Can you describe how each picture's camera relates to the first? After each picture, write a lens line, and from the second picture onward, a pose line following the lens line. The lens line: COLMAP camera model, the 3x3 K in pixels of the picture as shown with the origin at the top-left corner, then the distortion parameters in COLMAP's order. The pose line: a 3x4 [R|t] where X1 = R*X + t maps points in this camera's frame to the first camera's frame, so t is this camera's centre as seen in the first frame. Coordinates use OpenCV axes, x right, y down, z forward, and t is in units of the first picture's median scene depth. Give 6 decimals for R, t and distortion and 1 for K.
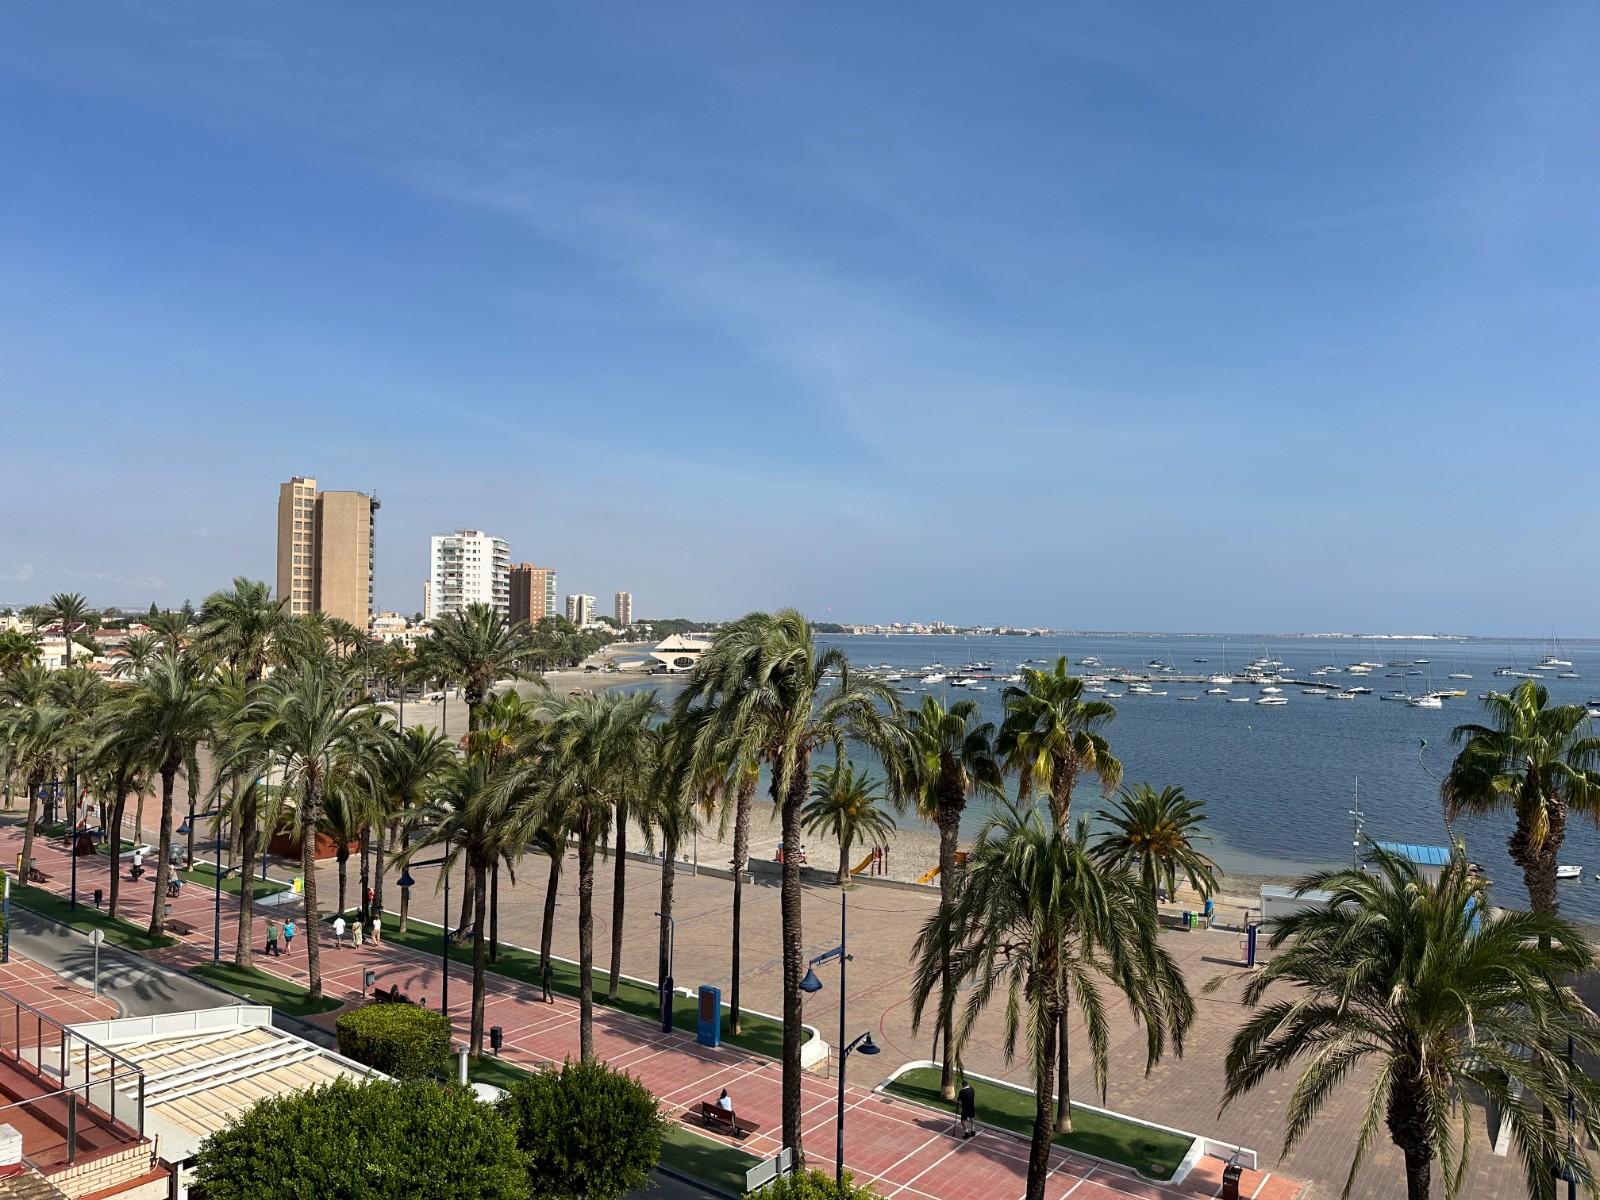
lens RADIAL K [[1121.1, 0, 792.1], [0, 1121.1, 599.8], [0, 0, 1]] dist [0.049463, -0.032975]
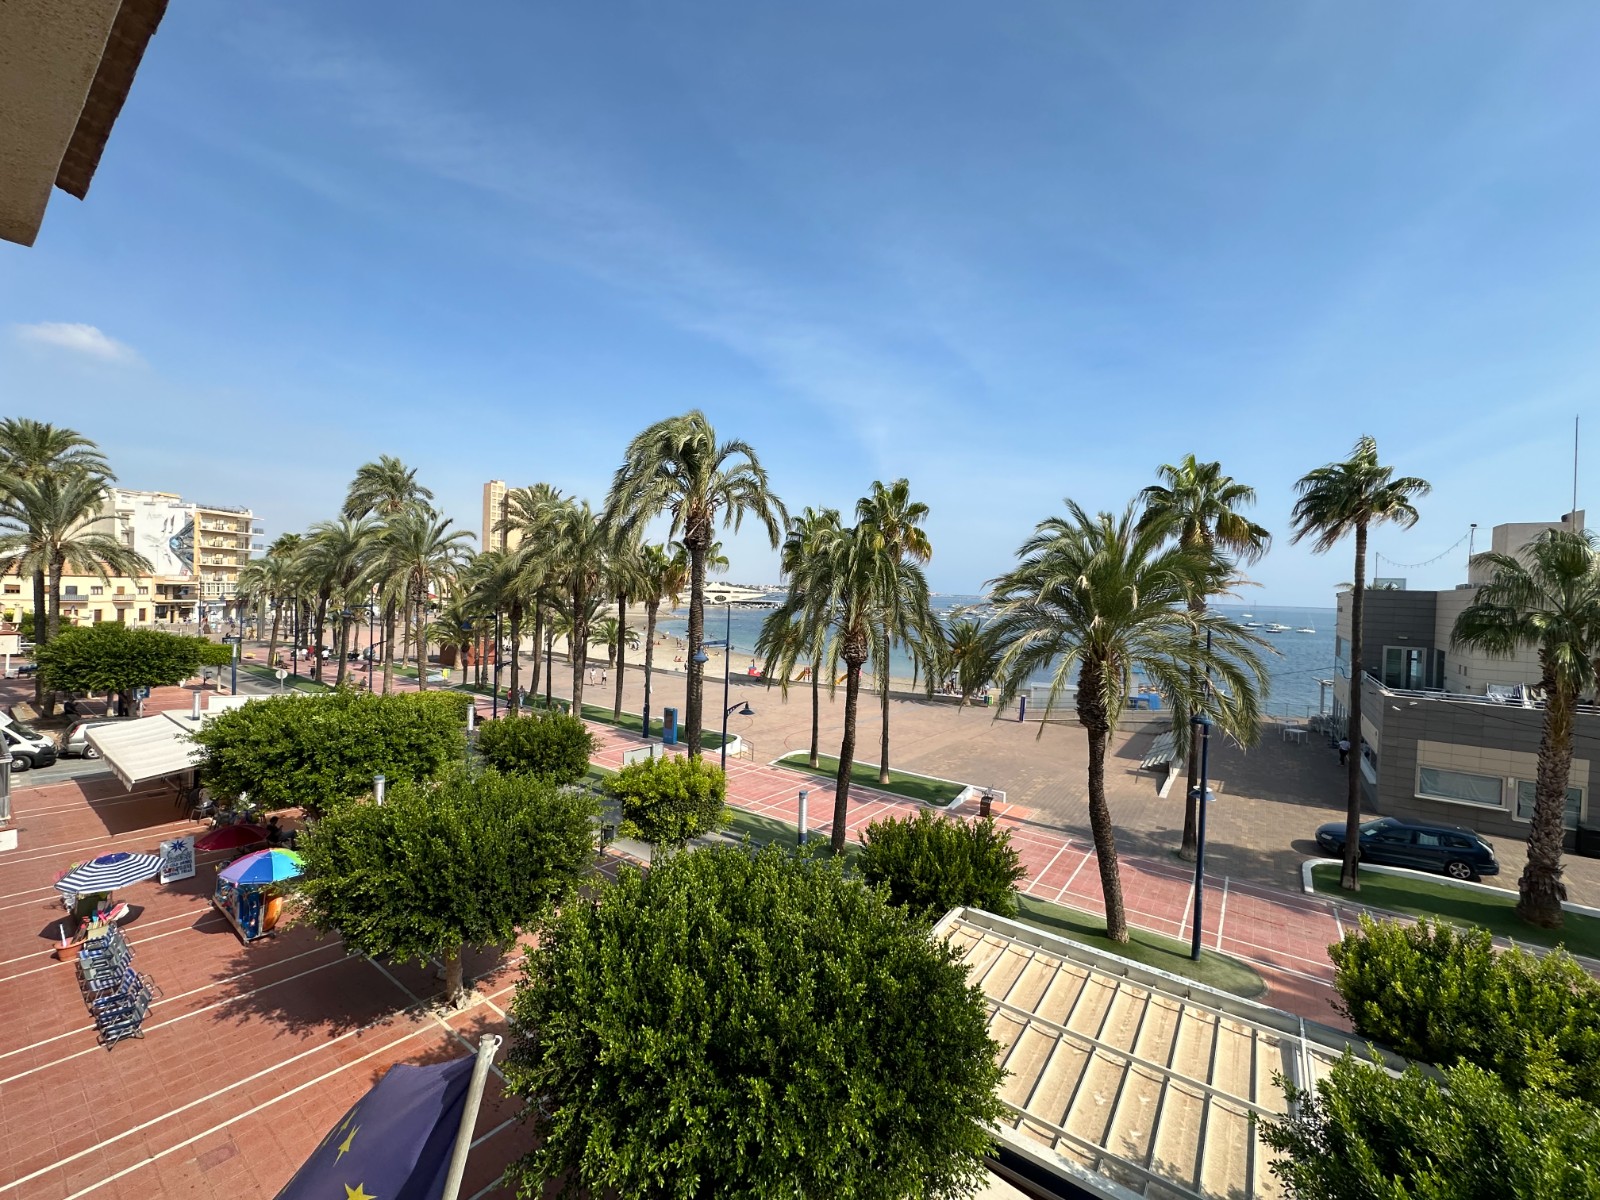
lens RADIAL K [[636.9, 0, 803.4], [0, 636.9, 601.3], [0, 0, 1]] dist [-0.002774, 0.000519]
pose [[0.999482, 0.022573, 0.022944, 0.139024], [-0.023519, 0.998848, 0.041826, 0.249618], [-0.021974, -0.042344, 0.998861, 0.196893]]
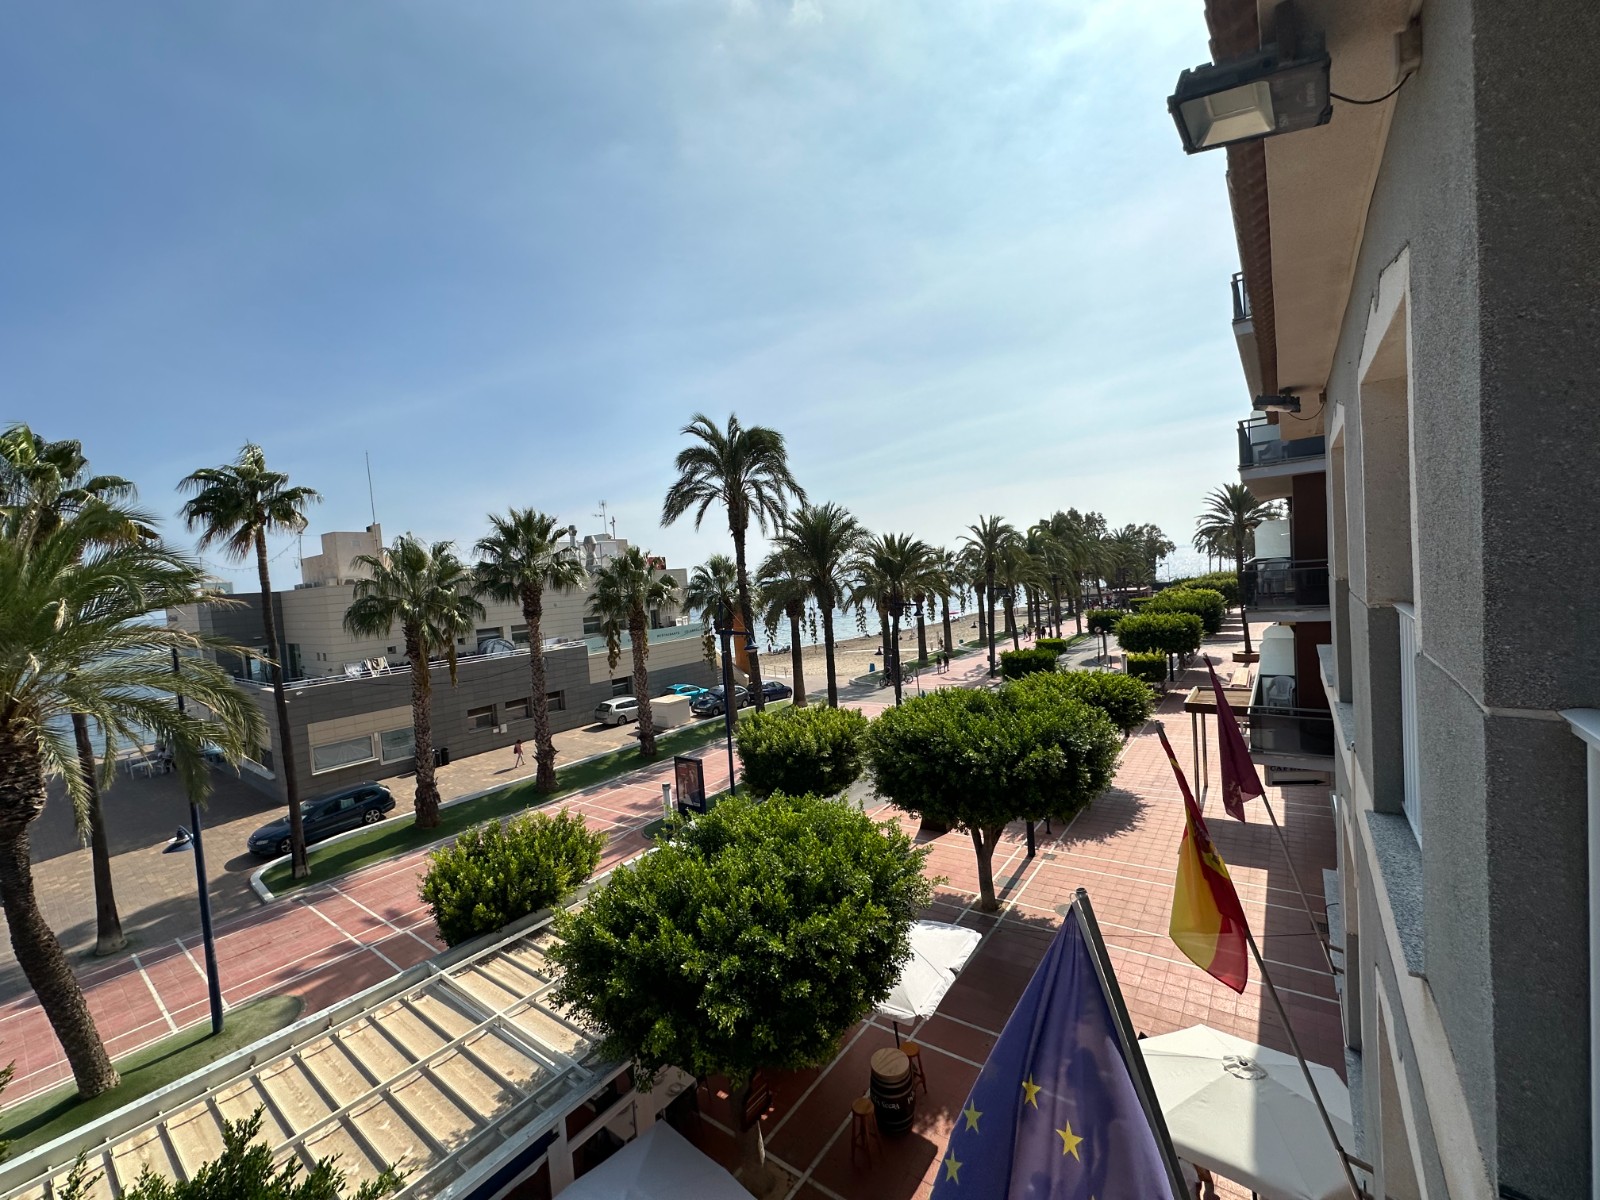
lens RADIAL K [[636.9, 0, 802.3], [0, 636.9, 602.3], [0, 0, 1]] dist [-0.002774, 0.000519]
pose [[0.001218, -0.055809, 0.998441, 0.038386], [0.045037, 0.997431, 0.055698, 0.250509], [-0.998985, 0.044899, 0.003729, 0.284033]]
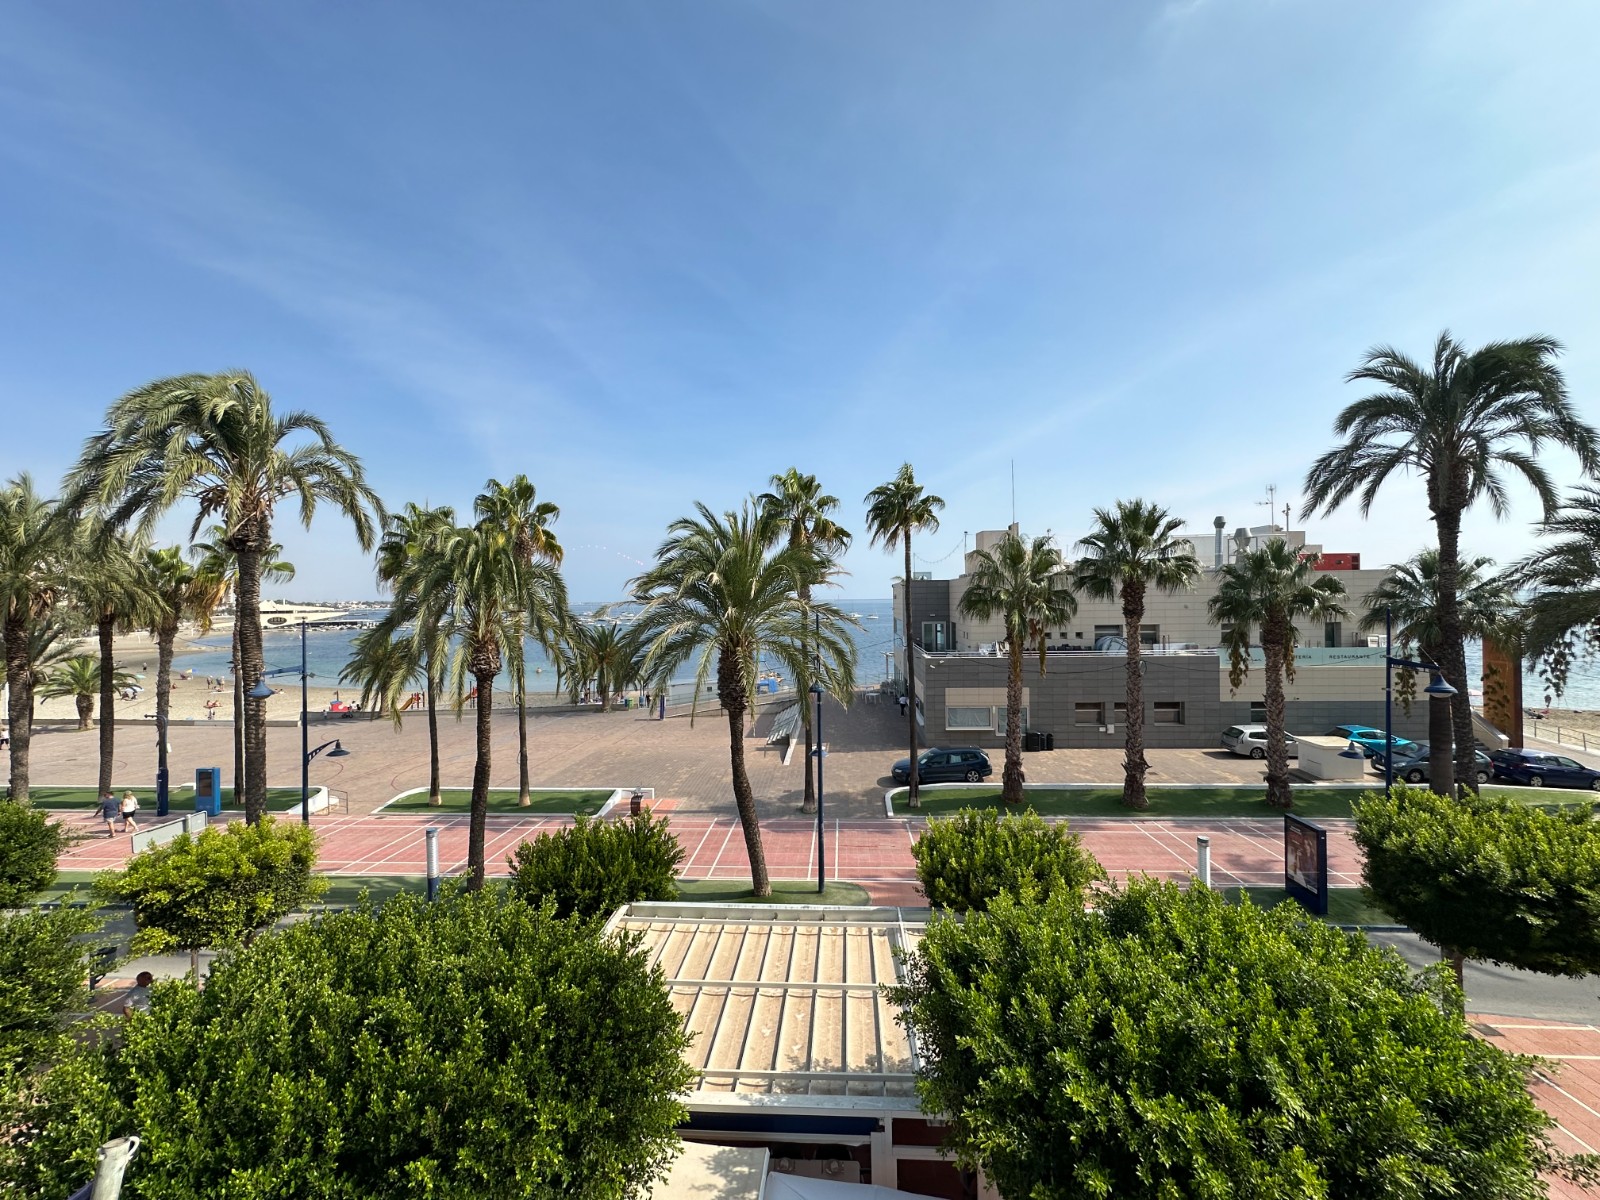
lens RADIAL K [[636.9, 0, 803.2], [0, 636.9, 601.1], [0, 0, 1]] dist [-0.002774, 0.000519]
pose [[0.833093, -0.023392, 0.552639, 0.127272], [0.009501, 0.999563, 0.027987, 0.257975], [-0.553052, -0.018065, 0.832951, 0.197975]]
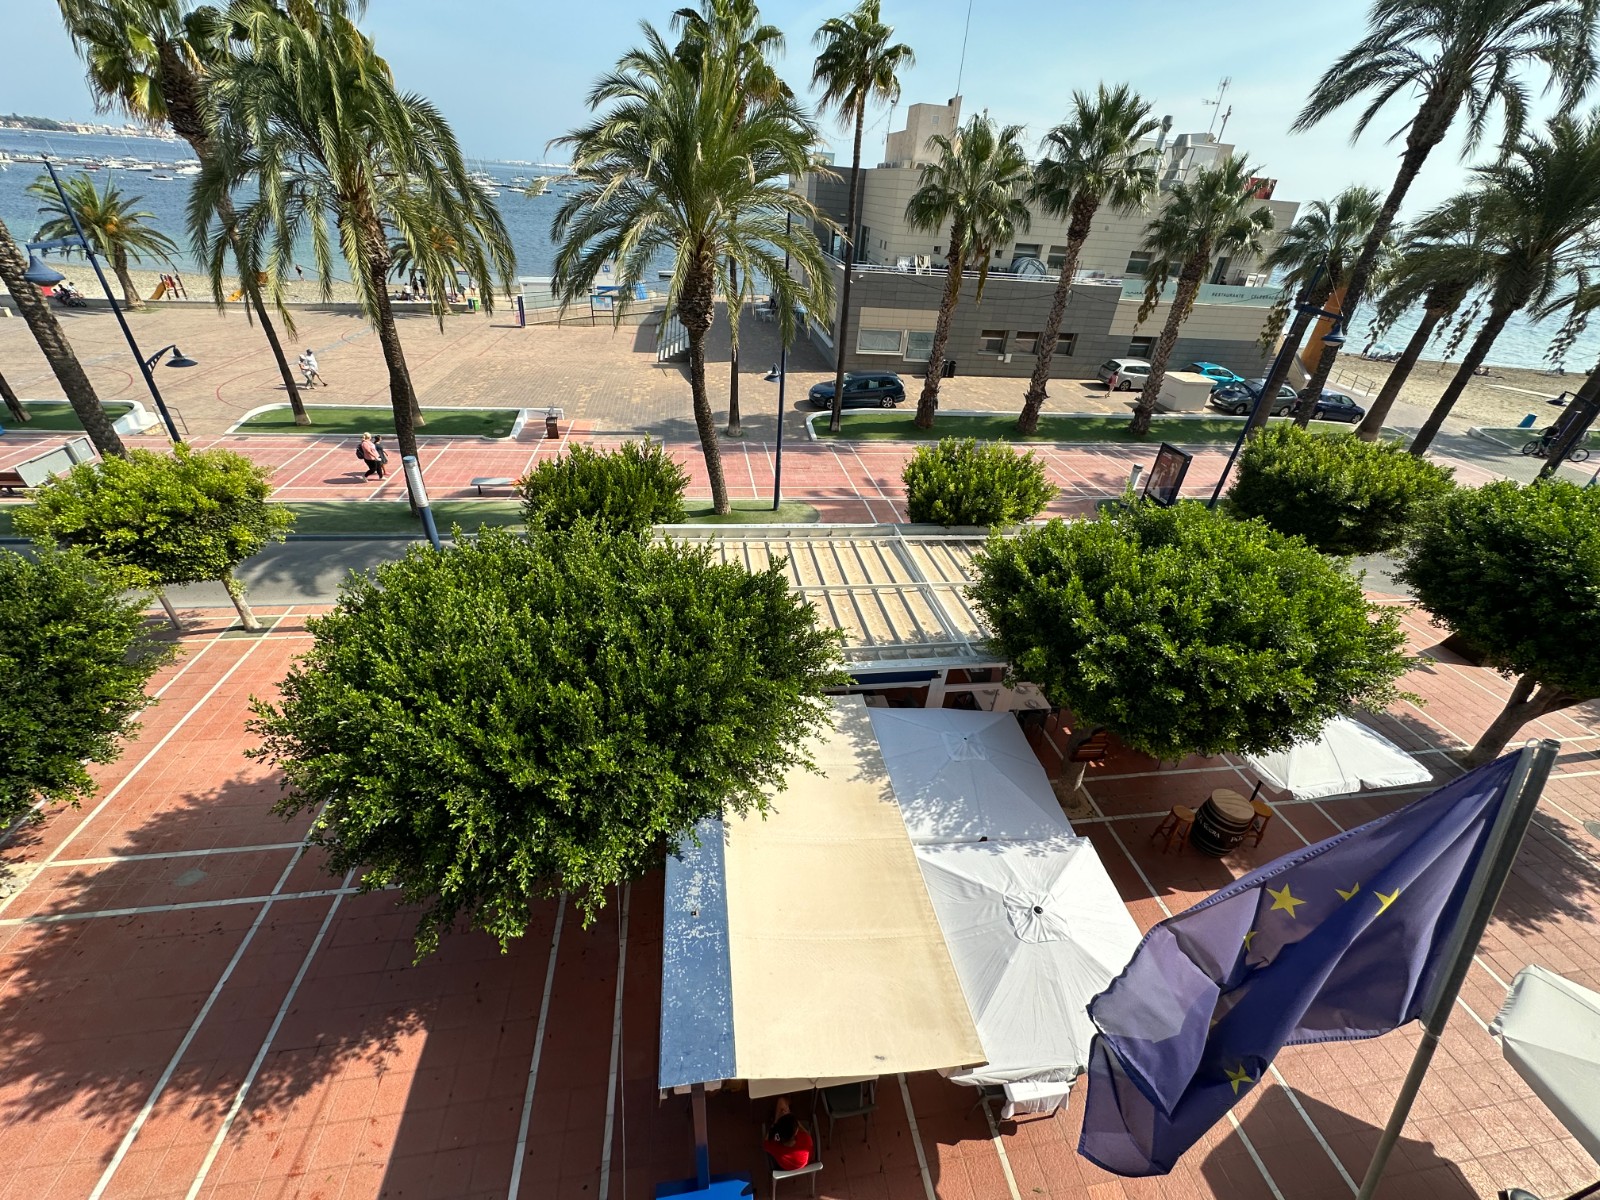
lens RADIAL K [[636.9, 0, 805.0], [0, 636.9, 598.7], [0, 0, 1]] dist [-0.002774, 0.000519]
pose [[0.694695, -0.361679, 0.621762, 0.031848], [-0.076862, 0.822118, 0.564105, 0.251386], [-0.715186, -0.439671, 0.543322, 0.276266]]
